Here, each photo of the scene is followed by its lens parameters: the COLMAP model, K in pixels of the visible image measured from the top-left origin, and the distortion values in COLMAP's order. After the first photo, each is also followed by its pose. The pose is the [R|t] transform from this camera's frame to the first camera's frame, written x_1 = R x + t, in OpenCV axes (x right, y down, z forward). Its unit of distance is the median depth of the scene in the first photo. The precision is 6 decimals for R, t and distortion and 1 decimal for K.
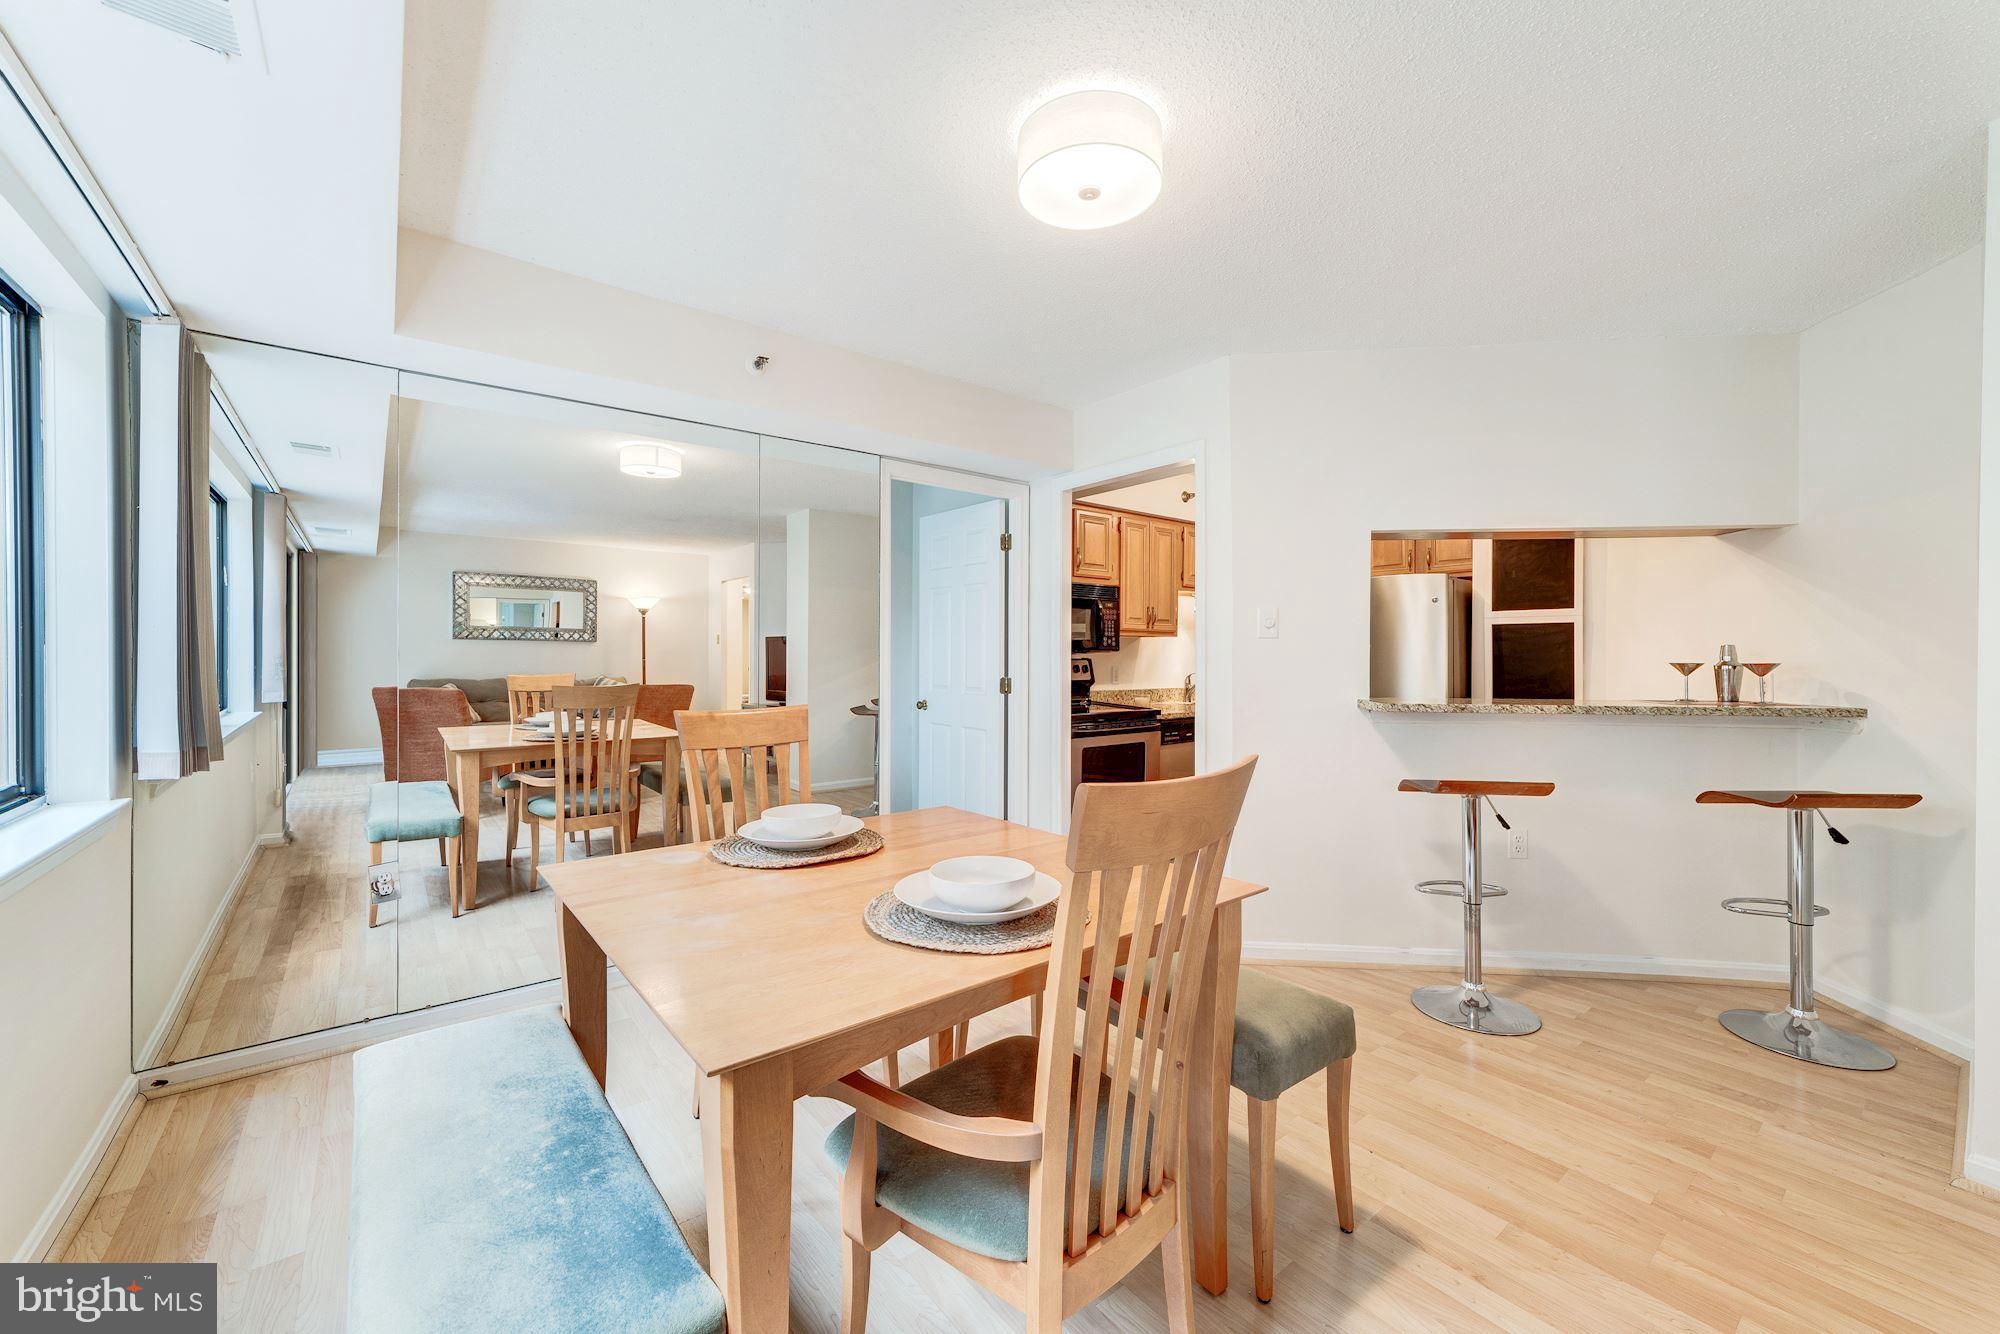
lens RADIAL K [[777.1, 0, 1014.2], [0, 777.1, 660.6], [0, 0, 1]] dist [-0.001706, 0.005119]
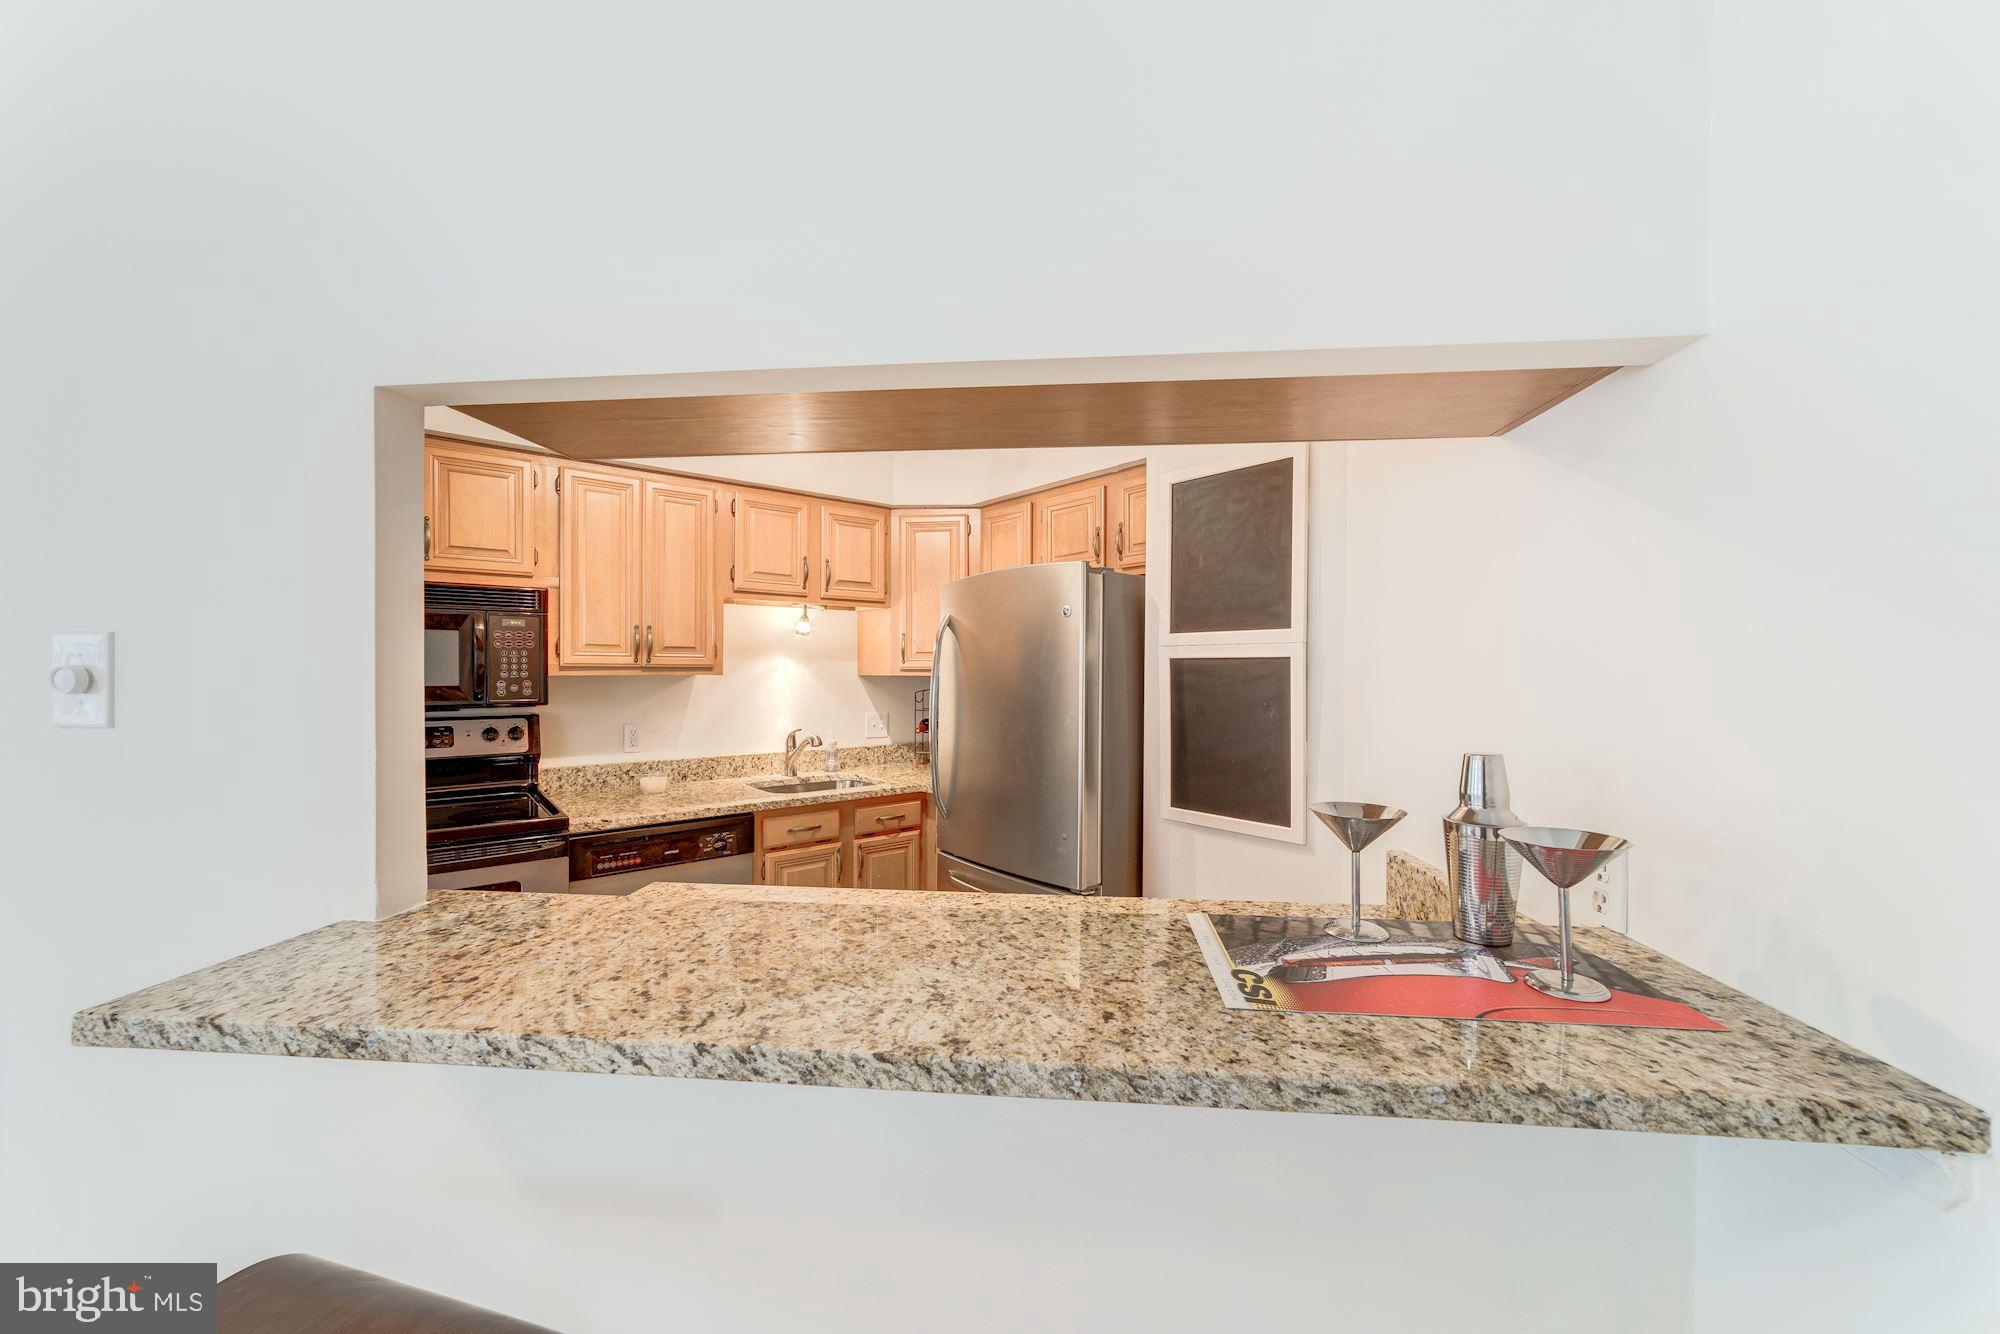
lens RADIAL K [[777.1, 0, 996.5], [0, 777.1, 668.8], [0, 0, 1]] dist [-0.001706, 0.005119]
pose [[0.999950, -0.001969, -0.009836, 0.480637], [0.001885, 0.999963, -0.008447, -0.033919], [0.009852, 0.008429, 0.999916, 0.456114]]
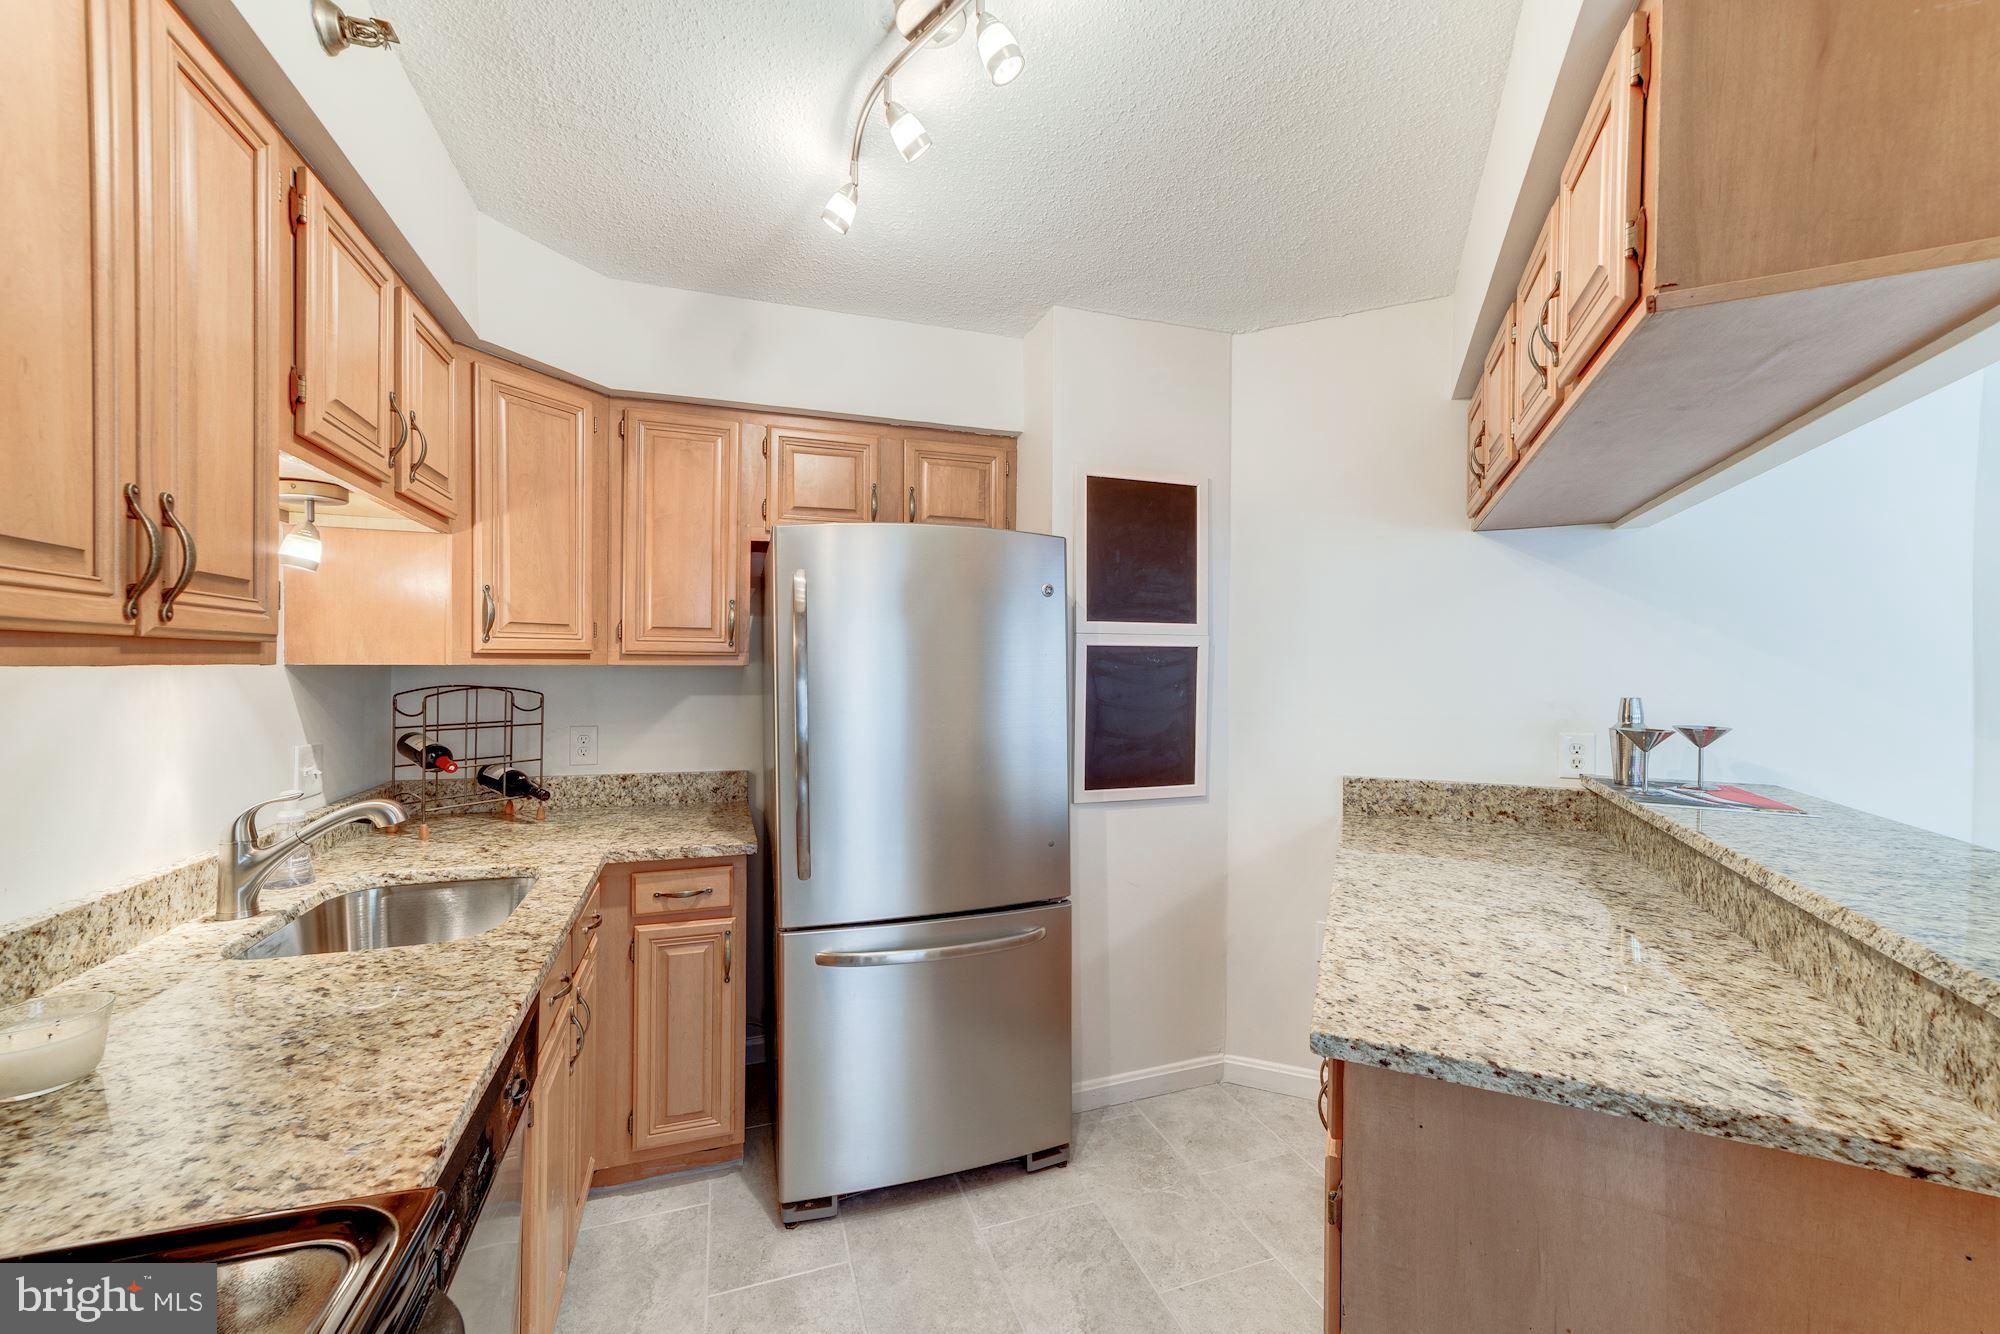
lens RADIAL K [[777.1, 0, 985.3], [0, 777.1, 667.9], [0, 0, 1]] dist [-0.001706, 0.005119]
pose [[0.352624, -0.010655, 0.935704, 0.087916], [0.004476, 0.999943, 0.009700, -0.034919], [-0.935754, 0.000768, 0.352652, 0.834764]]
